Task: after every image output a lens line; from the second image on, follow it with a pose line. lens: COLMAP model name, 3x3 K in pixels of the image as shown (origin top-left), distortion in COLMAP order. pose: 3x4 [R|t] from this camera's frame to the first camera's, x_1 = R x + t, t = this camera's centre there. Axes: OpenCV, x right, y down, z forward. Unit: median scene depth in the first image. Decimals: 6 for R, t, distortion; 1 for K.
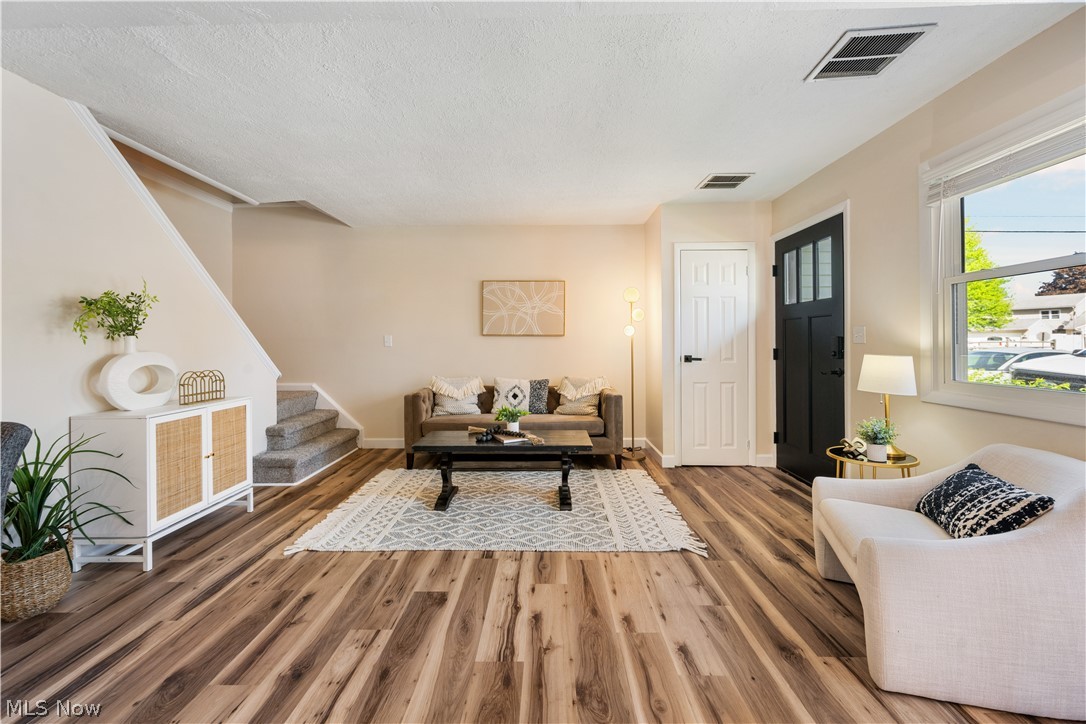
lens RADIAL K [[436.5, 0, 541.2], [0, 436.5, 336.0], [0, 0, 1]] dist [0.000311, 0.000259]
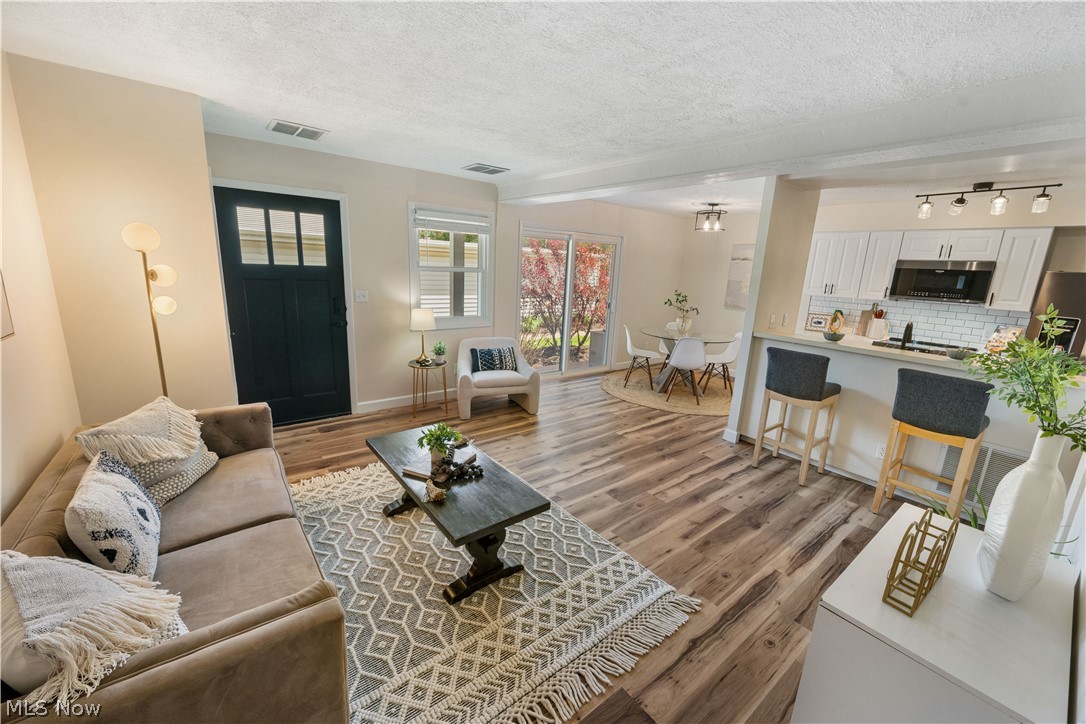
lens RADIAL K [[427.2, 0, 543.0], [0, 427.2, 362.0], [0, 0, 1]] dist [-0.001507, -0.000199]
pose [[-0.631254, -0.196664, 0.750228, -0.835201], [-0.053452, 0.976048, 0.210884, -0.130823], [-0.773732, 0.093020, -0.626647, 1.549320]]
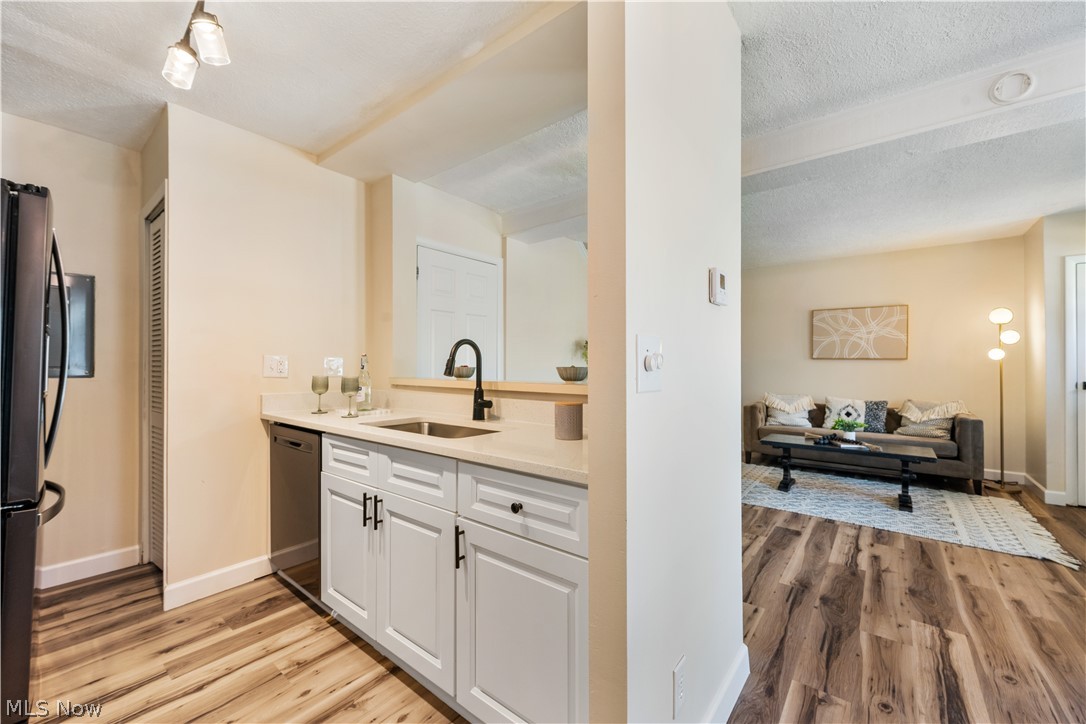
lens RADIAL K [[431.8, 0, 543.2], [0, 431.8, 360.2], [0, 0, 1]] dist [-0.000678, 0.000048]
pose [[0.791523, 0.001744, -0.611137, -0.006488], [0.002019, 0.999983, 0.005469, -0.009519], [0.611136, -0.005563, 0.791506, -0.534248]]
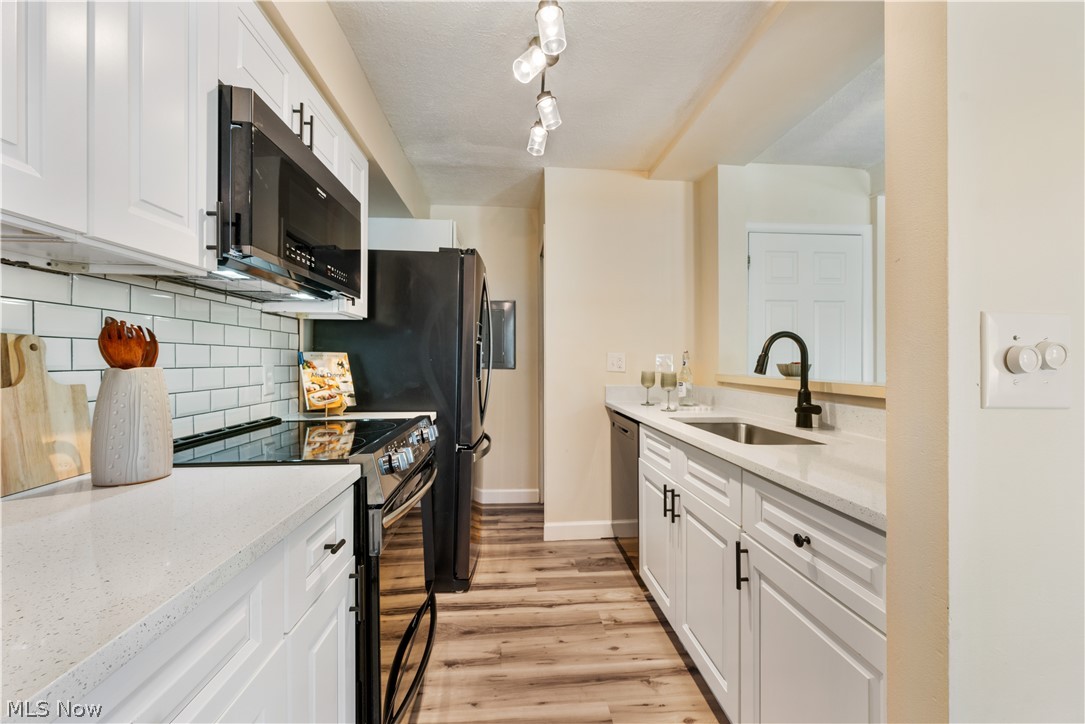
lens RADIAL K [[429.8, 0, 543.2], [0, 429.8, 359.5], [0, 0, 1]] dist [-0.000843, -0.000096]
pose [[0.099712, 0.005266, -0.995002, 0.028822], [0.010672, 0.999923, 0.006362, -0.008430], [0.994959, -0.011253, 0.099648, -0.445544]]
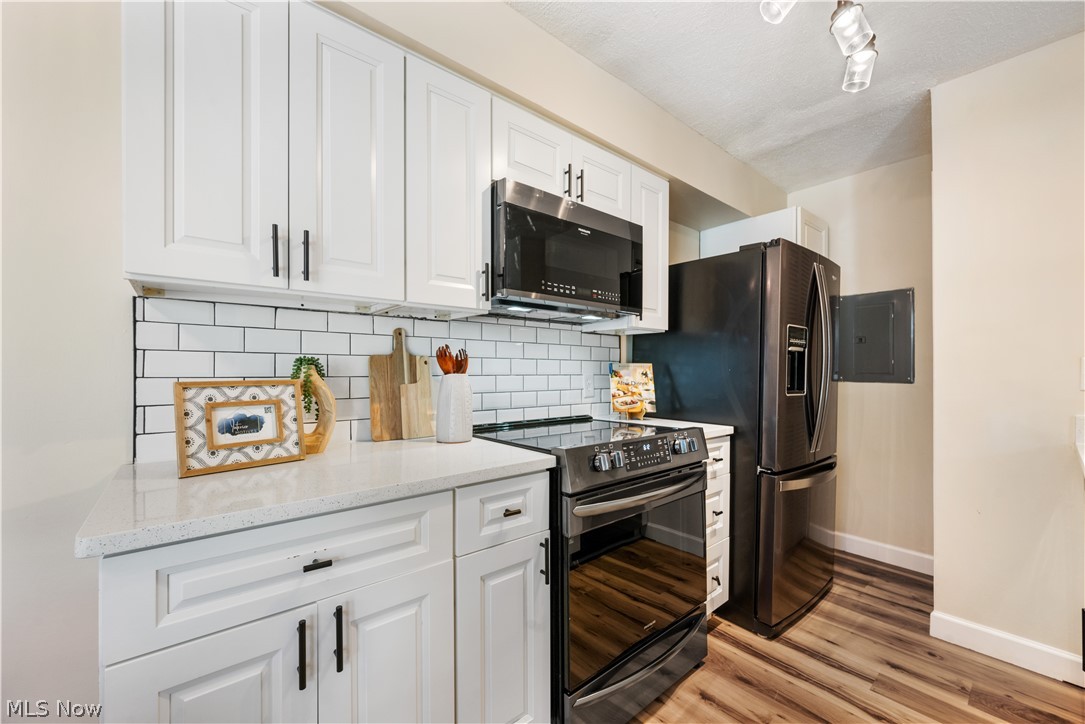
lens RADIAL K [[427.7, 0, 541.2], [0, 427.7, 370.1], [0, 0, 1]] dist [-0.001537, -0.000005]
pose [[-0.752633, 0.003444, -0.658431, -0.055154], [0.011154, 0.999910, -0.007520, -0.002745], [0.658346, -0.013004, -0.752603, -0.236519]]
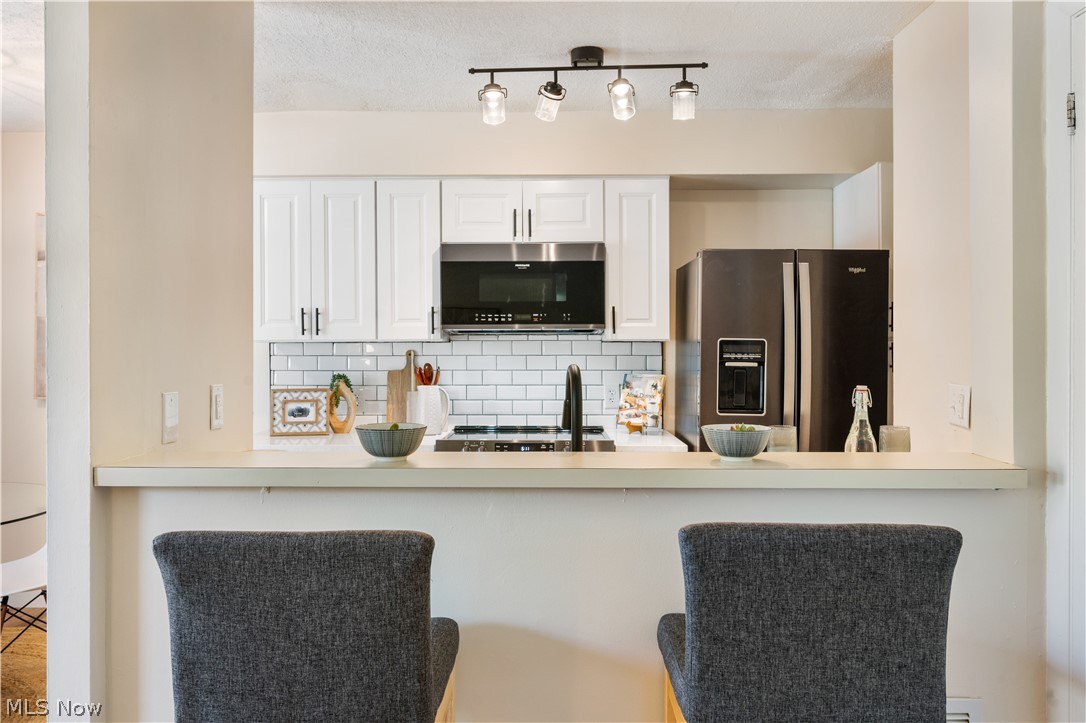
lens RADIAL K [[834.8, 0, 541.6], [0, 834.8, 347.1], [0, 0, 1]] dist [0.000786, 0.053116]
pose [[-0.999954, 0.007275, -0.006225, -0.528176], [0.007366, 0.999865, -0.014719, -0.047348], [0.006117, -0.014764, -0.999872, 0.750633]]
